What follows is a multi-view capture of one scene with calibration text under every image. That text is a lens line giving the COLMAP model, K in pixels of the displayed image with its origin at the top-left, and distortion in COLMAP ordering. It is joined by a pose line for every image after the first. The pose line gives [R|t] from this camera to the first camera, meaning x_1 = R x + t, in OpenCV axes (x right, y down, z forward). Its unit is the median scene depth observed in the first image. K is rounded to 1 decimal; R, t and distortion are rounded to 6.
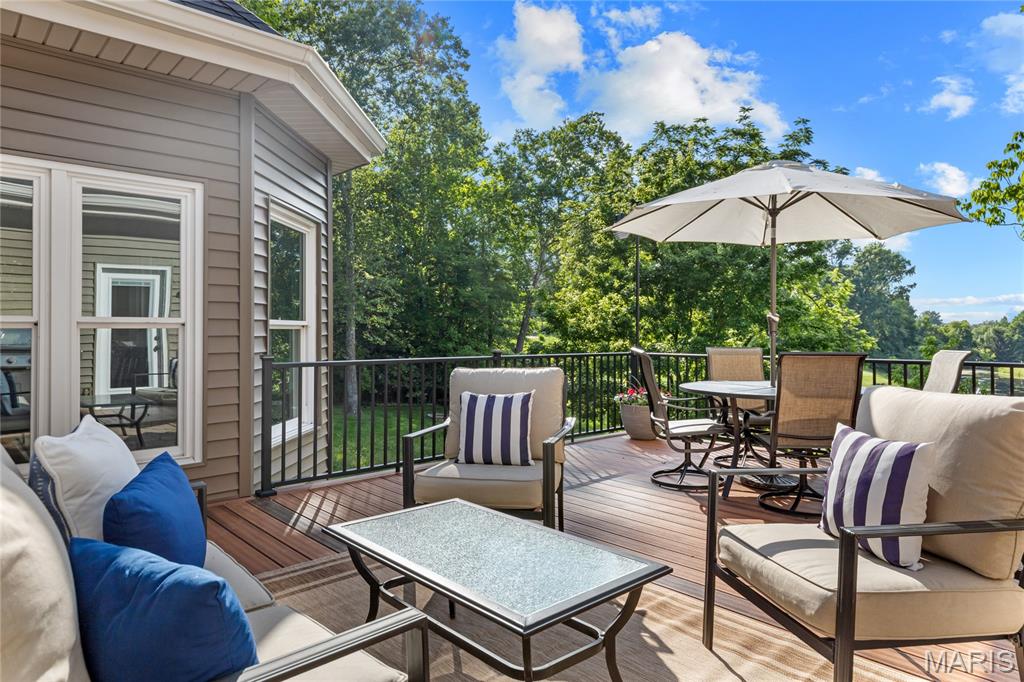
lens RADIAL K [[632.5, 0, 516.7], [0, 632.5, 340.3], [0, 0, 1]] dist [-0.002554, -0.001655]
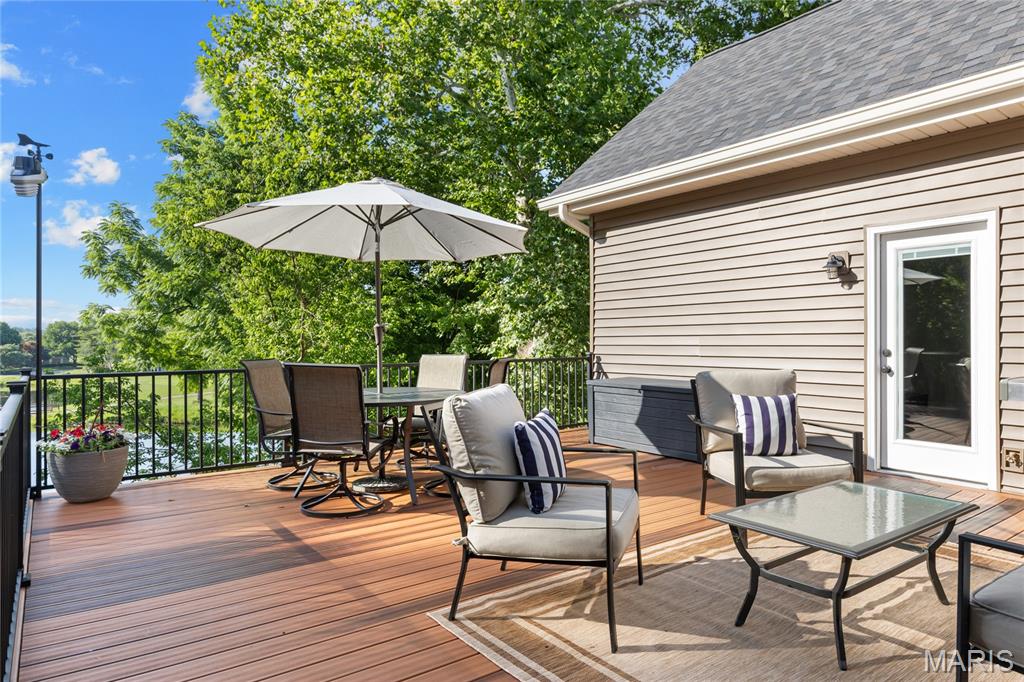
lens RADIAL K [[632.5, 0, 516.7], [0, 632.5, 340.3], [0, 0, 1]] dist [-0.002554, -0.001655]
pose [[0.108829, -0.002724, 0.994057, -0.140387], [0.015701, 0.999876, 0.001021, -0.002854], [-0.993936, 0.015496, 0.108859, 0.151573]]
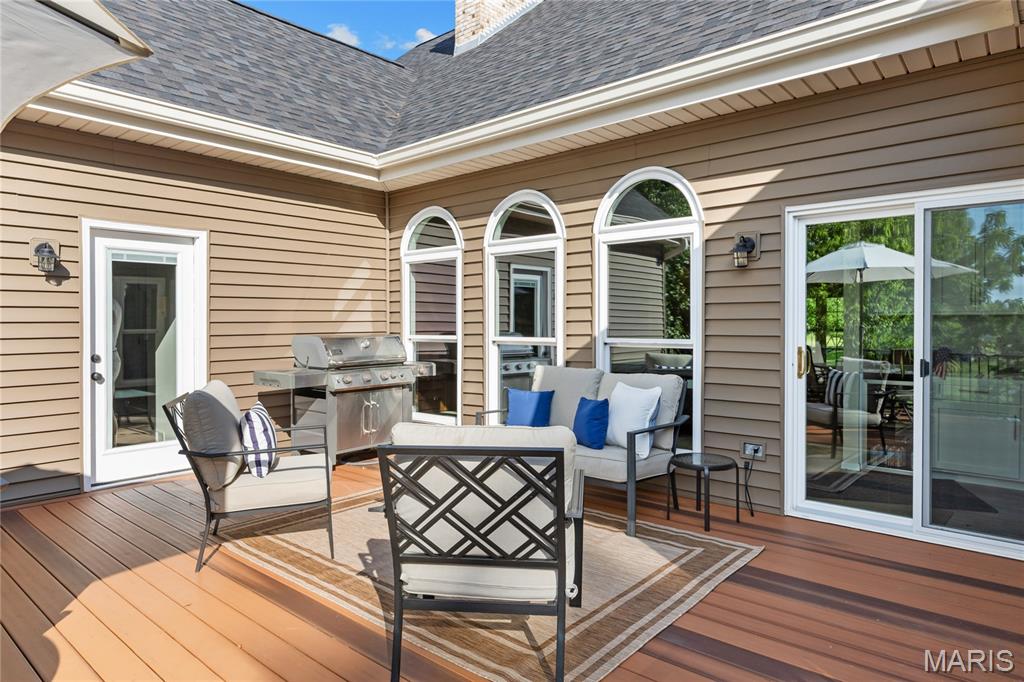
lens RADIAL K [[632.5, 0, 516.7], [0, 632.5, 340.3], [0, 0, 1]] dist [-0.002554, -0.001655]
pose [[-0.992704, 0.004833, -0.120483, 0.004497], [-0.000258, 0.999109, 0.042203, -0.011946], [0.120580, 0.041926, -0.991818, 0.283194]]
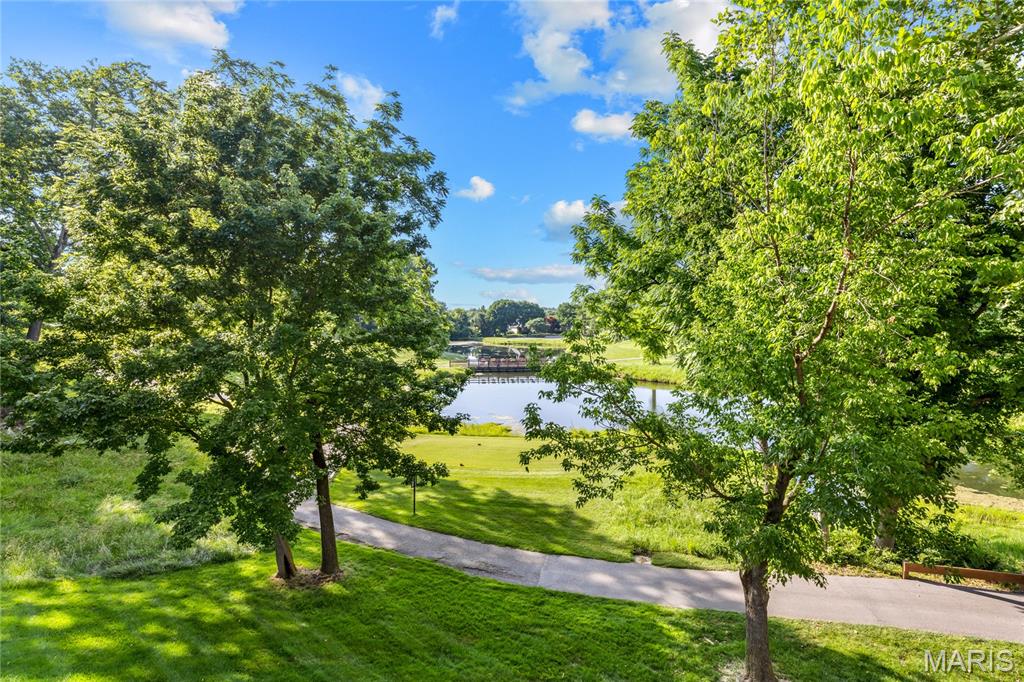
lens RADIAL K [[500.4, 0, 540.2], [0, 500.4, 338.3], [0, 0, 1]] dist [-0.042669, 0.011069]
pose [[0.709086, -0.036324, 0.704186, 0.076314], [0.014779, 0.999218, 0.036661, -0.004202], [-0.704967, -0.015588, 0.709069, 0.320179]]
